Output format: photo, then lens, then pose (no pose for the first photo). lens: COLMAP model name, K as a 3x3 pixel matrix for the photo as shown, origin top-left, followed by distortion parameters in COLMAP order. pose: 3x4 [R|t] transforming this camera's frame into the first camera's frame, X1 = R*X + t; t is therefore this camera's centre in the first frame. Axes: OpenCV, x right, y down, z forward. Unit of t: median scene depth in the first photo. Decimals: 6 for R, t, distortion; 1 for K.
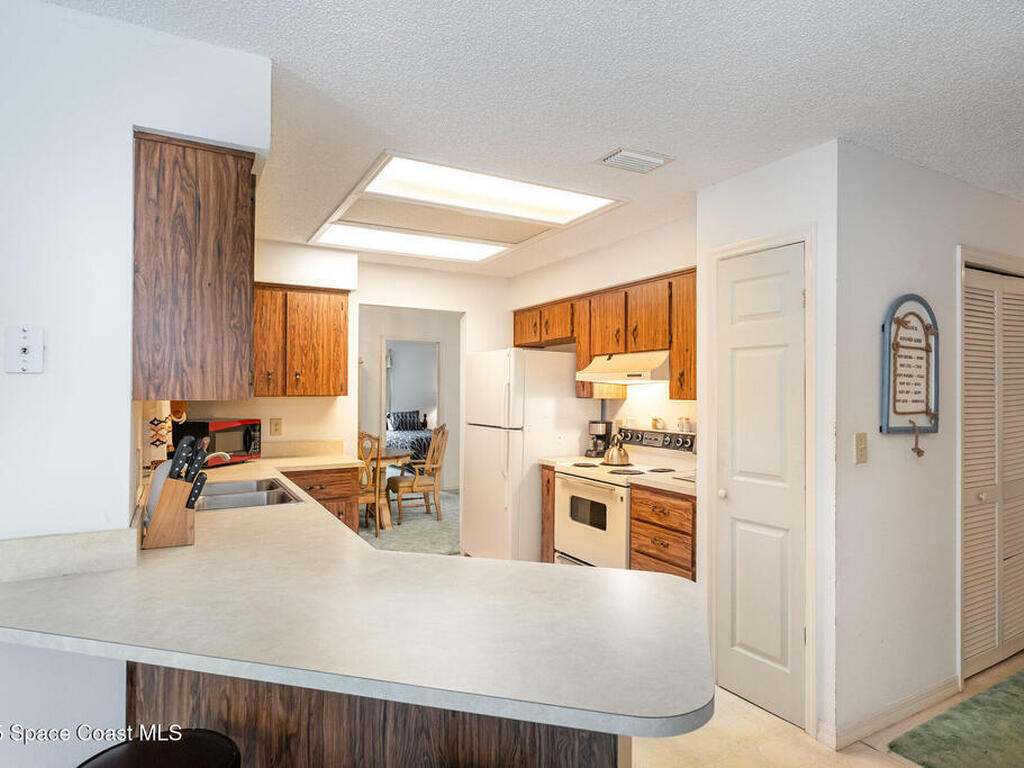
lens RADIAL K [[586.6, 0, 510.4], [0, 586.6, 386.4], [0, 0, 1]] dist [0.000507, -0.000369]
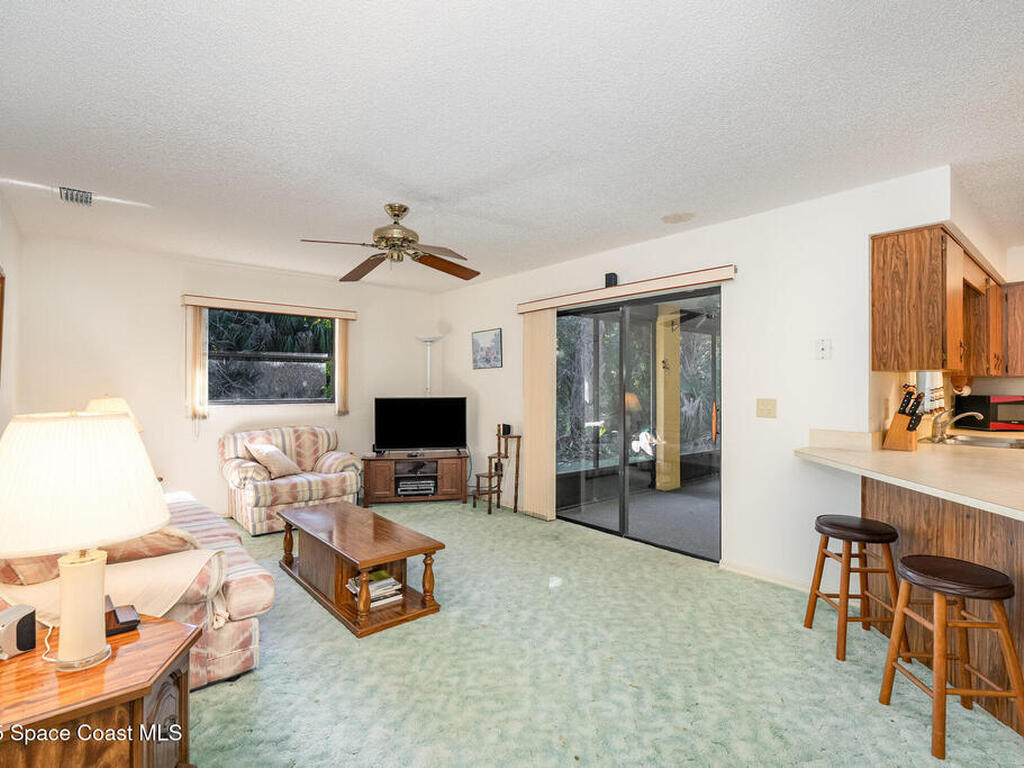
lens RADIAL K [[505.7, 0, 511.7], [0, 505.7, 384.4], [0, 0, 1]] dist [-0.000525, 0.000037]
pose [[0.197246, -0.005570, -0.980338, 0.331526], [0.007467, 0.999963, -0.004180, 0.028129], [0.980326, -0.006496, 0.197280, -0.224950]]
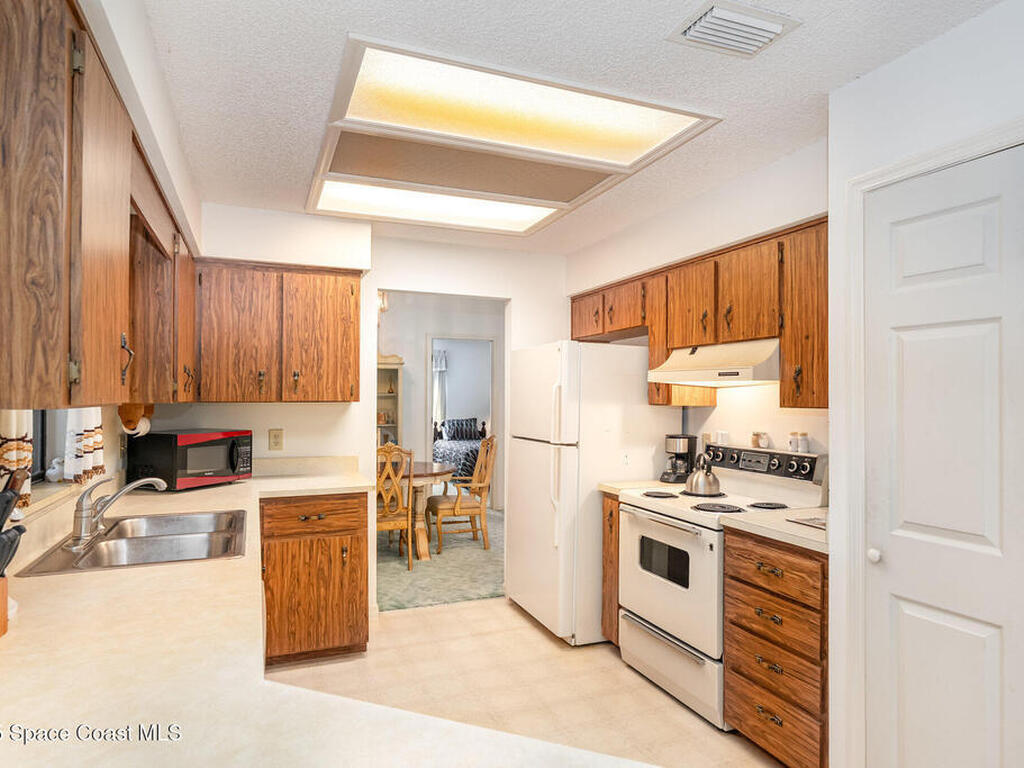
lens RADIAL K [[618.8, 0, 512.9], [0, 618.8, 388.1], [0, 0, 1]] dist [-0.005050, 0.003740]
pose [[0.993325, -0.000695, -0.115347, 0.032523], [0.000032, 0.999983, -0.005756, 0.002637], [0.115349, 0.005714, 0.993309, 0.196946]]
